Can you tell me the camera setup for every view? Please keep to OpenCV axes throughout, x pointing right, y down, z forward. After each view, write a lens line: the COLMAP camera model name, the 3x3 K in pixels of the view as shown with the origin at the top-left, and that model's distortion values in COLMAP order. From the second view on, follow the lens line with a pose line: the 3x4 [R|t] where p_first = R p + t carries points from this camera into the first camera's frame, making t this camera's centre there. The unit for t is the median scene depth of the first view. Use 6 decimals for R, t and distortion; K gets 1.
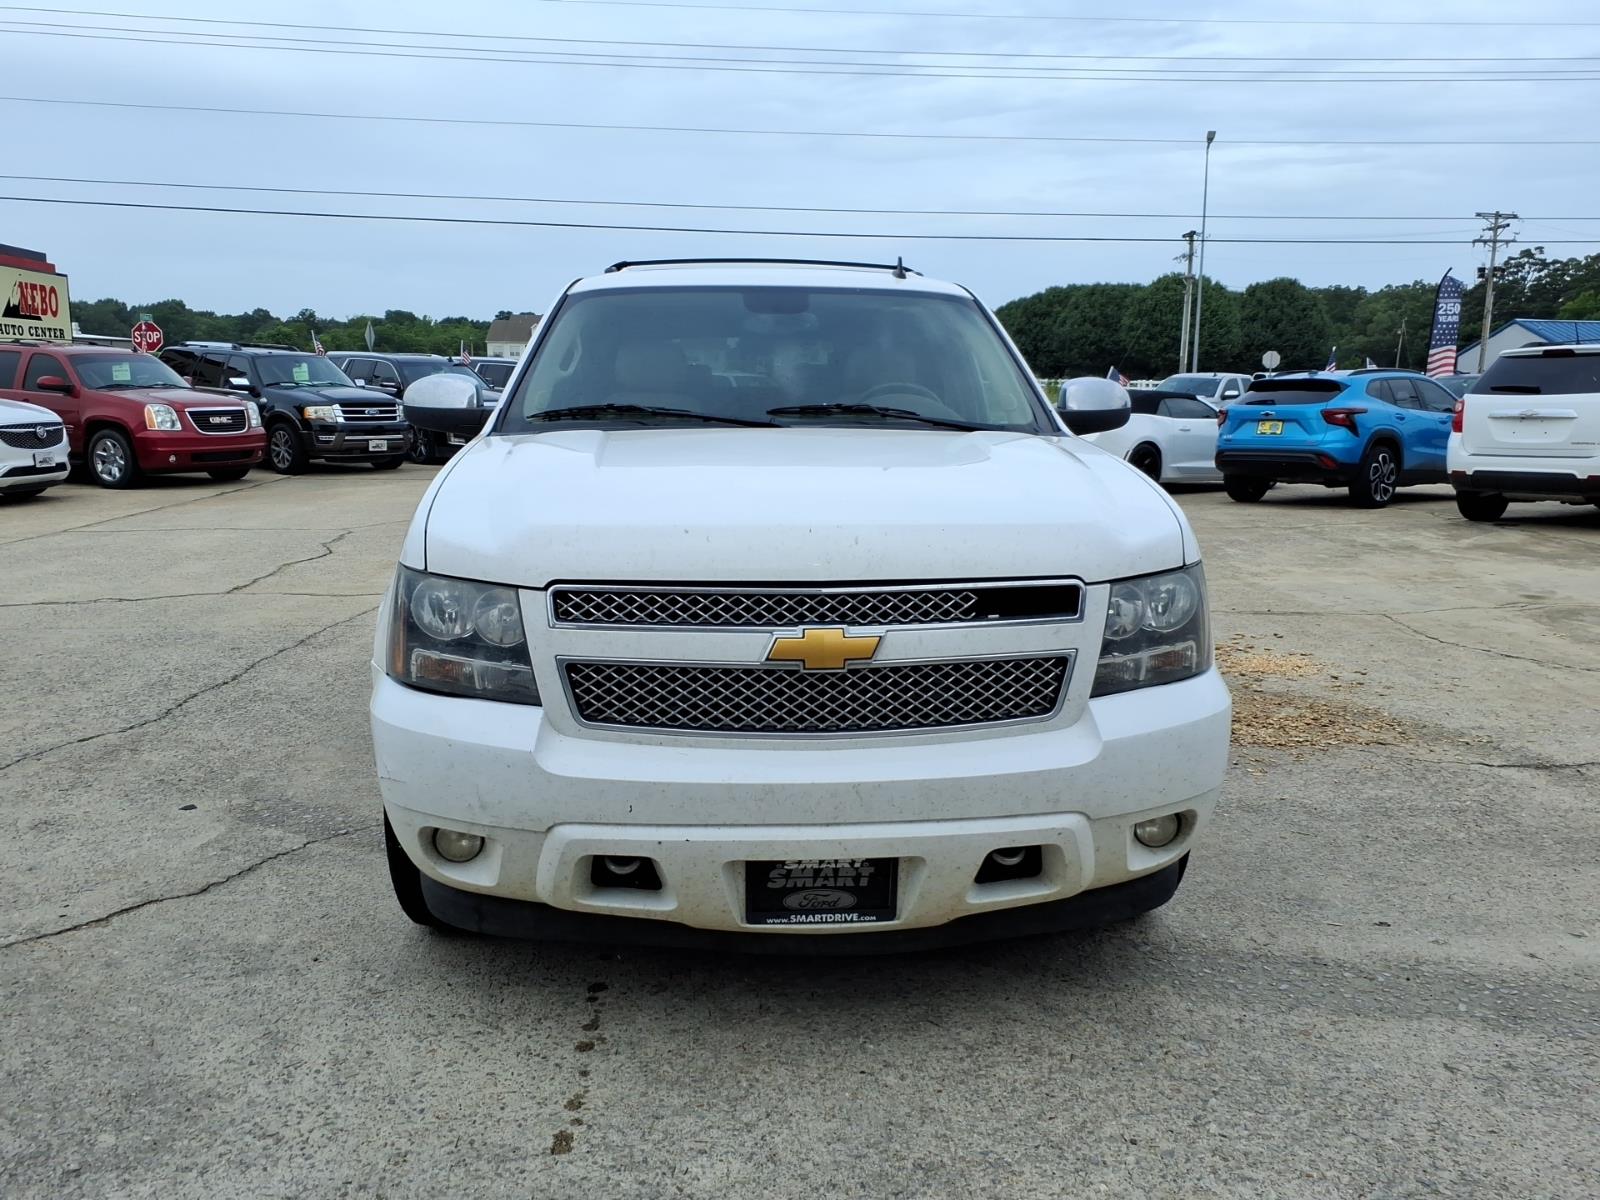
lens RADIAL K [[1298.1, 0, 806.3], [0, 1298.1, 601.5], [0, 0, 1]] dist [0.000450, 0.003739]
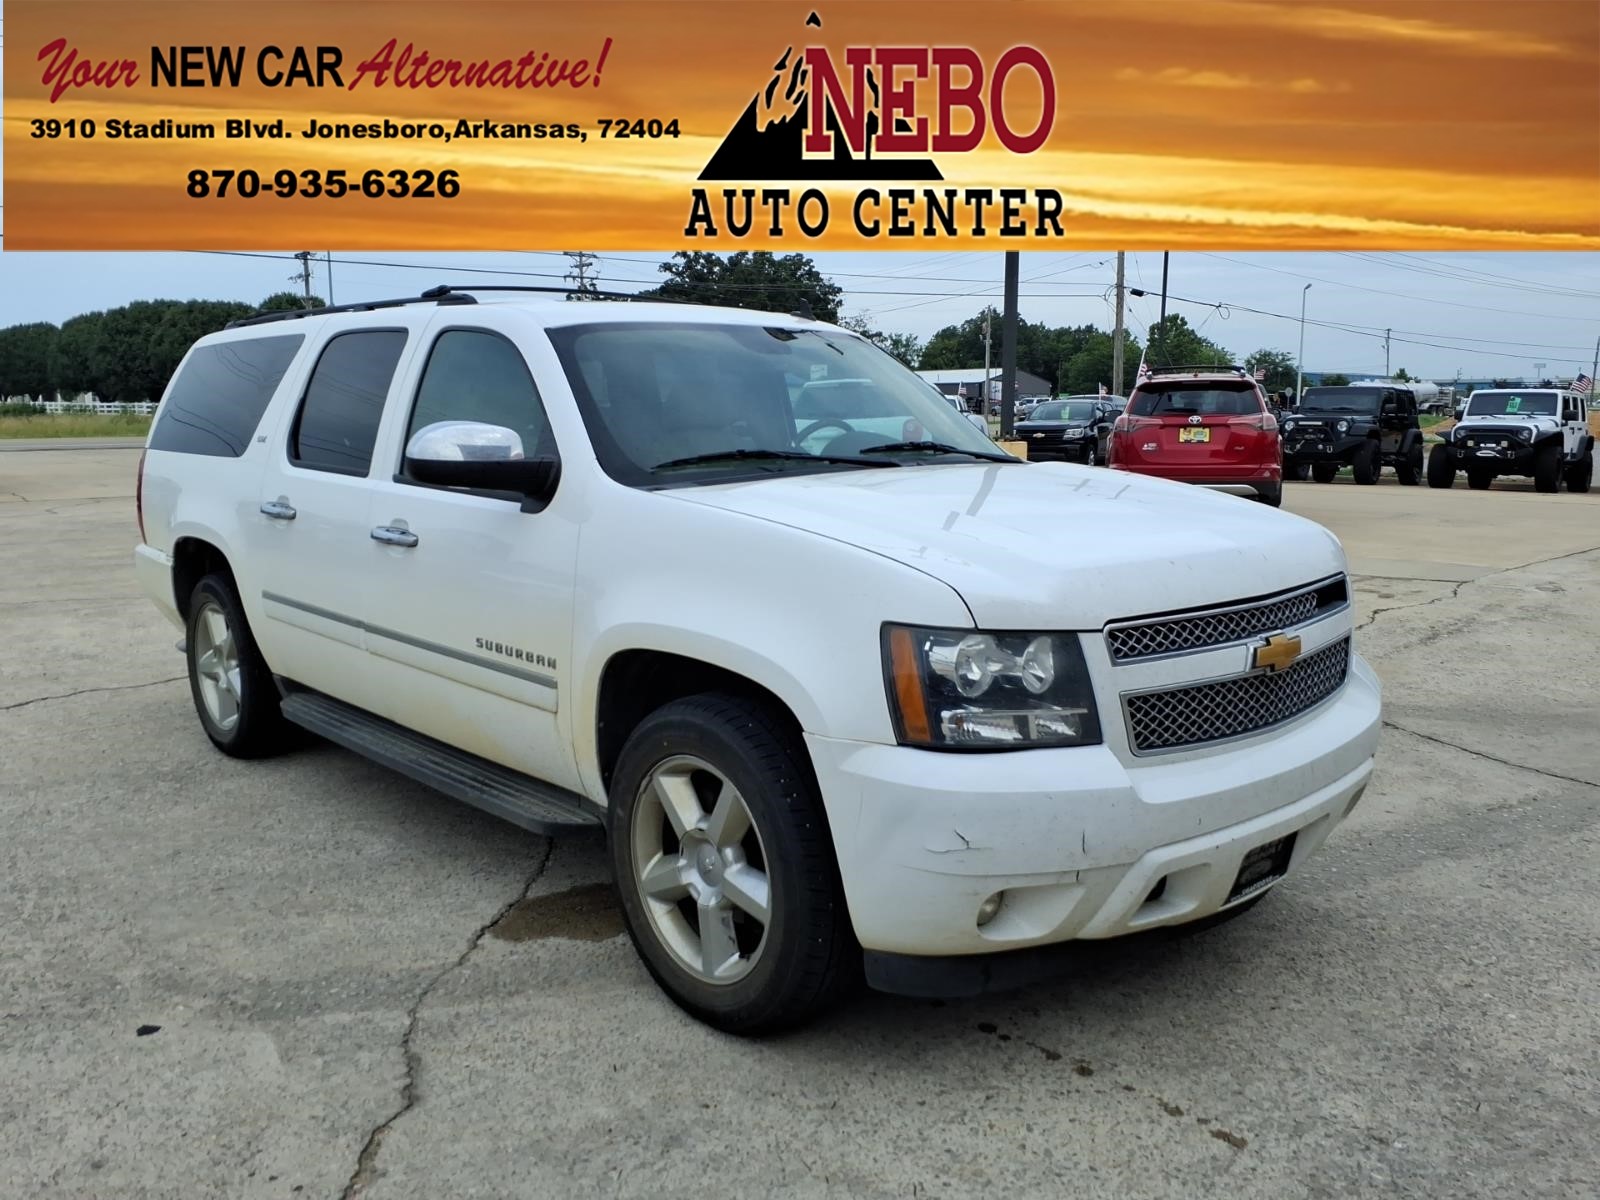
lens RADIAL K [[1298.1, 0, 806.3], [0, 1298.1, 601.5], [0, 0, 1]] dist [0.000450, 0.003739]
pose [[0.776405, -0.104046, 0.621586, -0.963322], [0.113894, 0.993203, 0.023989, -0.079003], [-0.619857, 0.052170, 0.782978, 0.316569]]
